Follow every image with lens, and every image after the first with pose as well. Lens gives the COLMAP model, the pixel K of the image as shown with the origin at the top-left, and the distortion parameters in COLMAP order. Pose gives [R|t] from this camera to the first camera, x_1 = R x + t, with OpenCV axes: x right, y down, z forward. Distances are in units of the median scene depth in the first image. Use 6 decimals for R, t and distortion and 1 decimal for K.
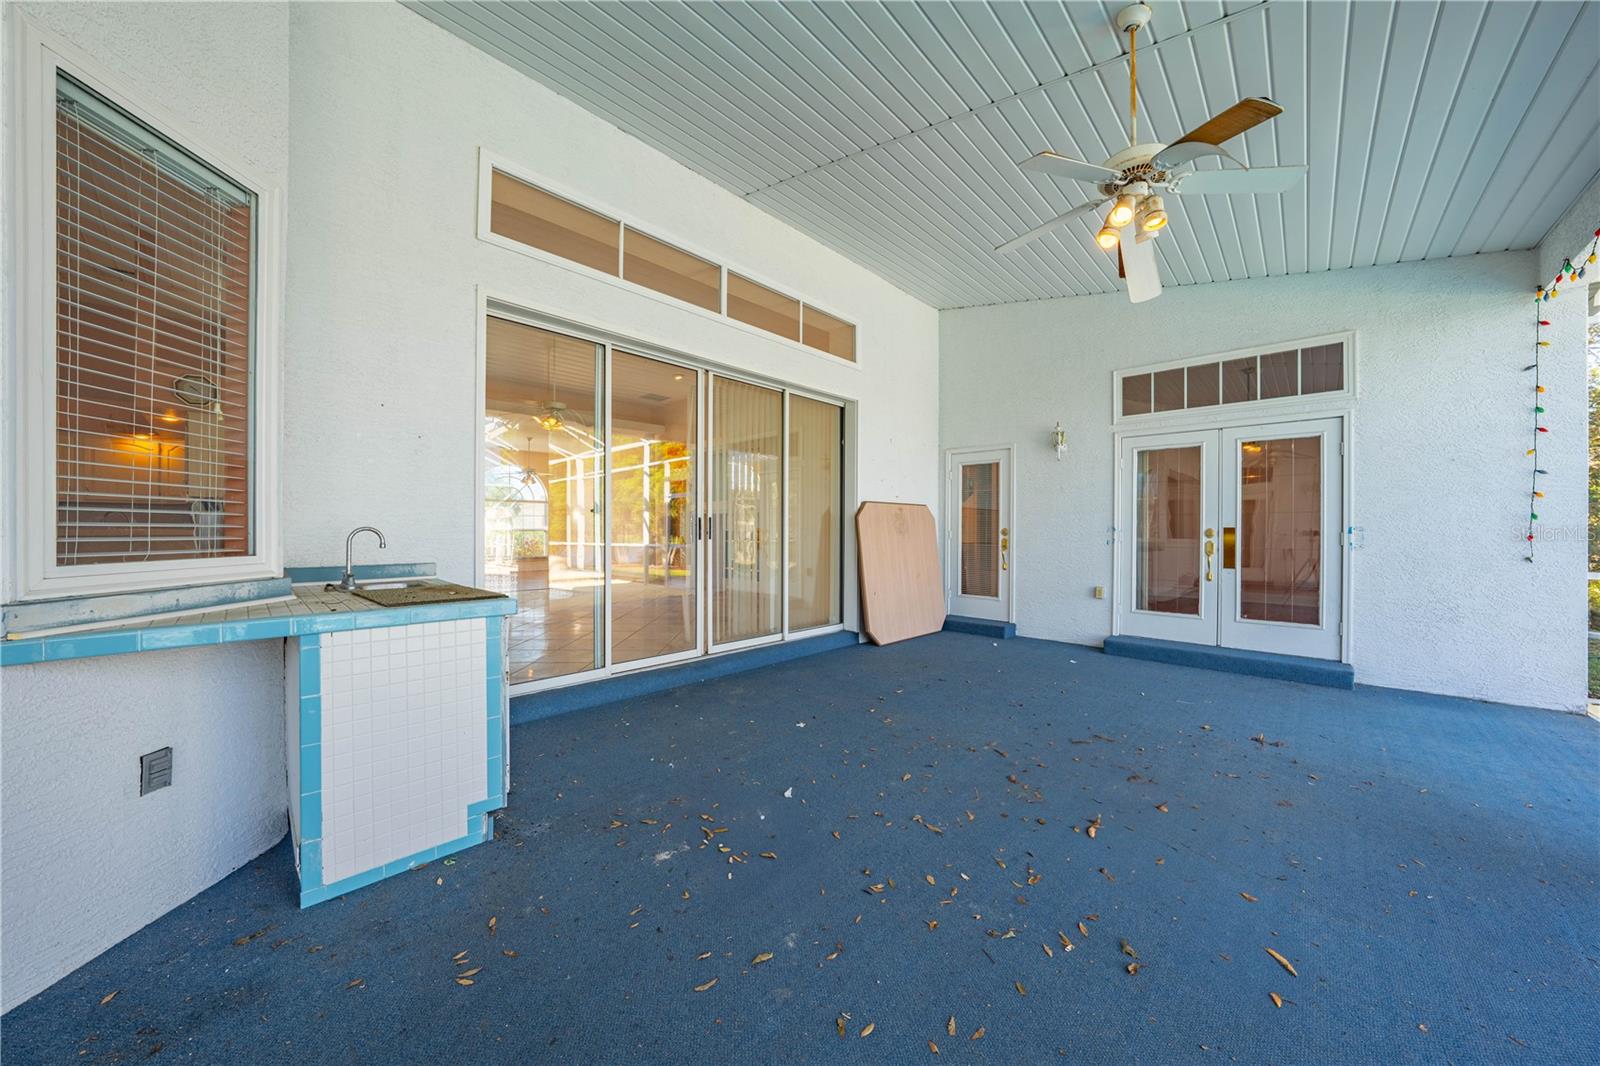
lens RADIAL K [[548.5, 0, 791.4], [0, 548.5, 528.8], [0, 0, 1]] dist [-0.020701, 0.000138]
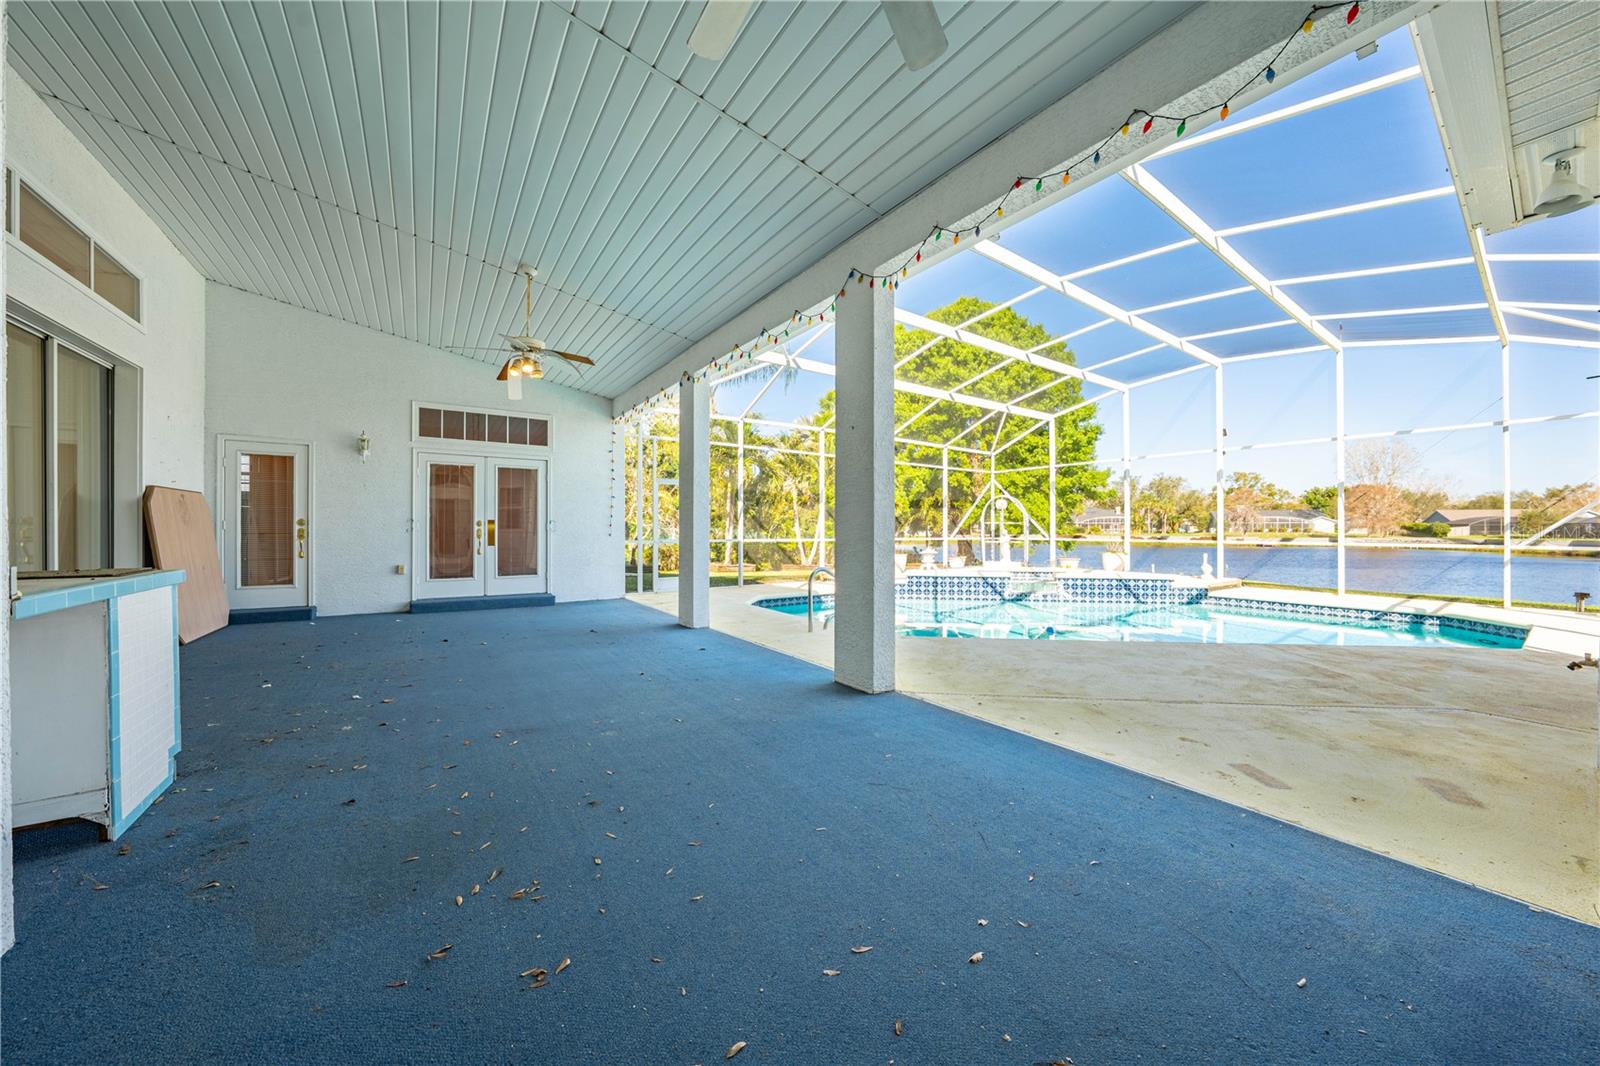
lens RADIAL K [[548.5, 0, 804.9], [0, 548.5, 527.9], [0, 0, 1]] dist [-0.020701, 0.000138]
pose [[0.206604, 0.001747, 0.978423, -0.517636], [0.000142, 0.999998, -0.001815, 0.021970], [-0.978425, 0.000514, 0.206603, -0.212304]]
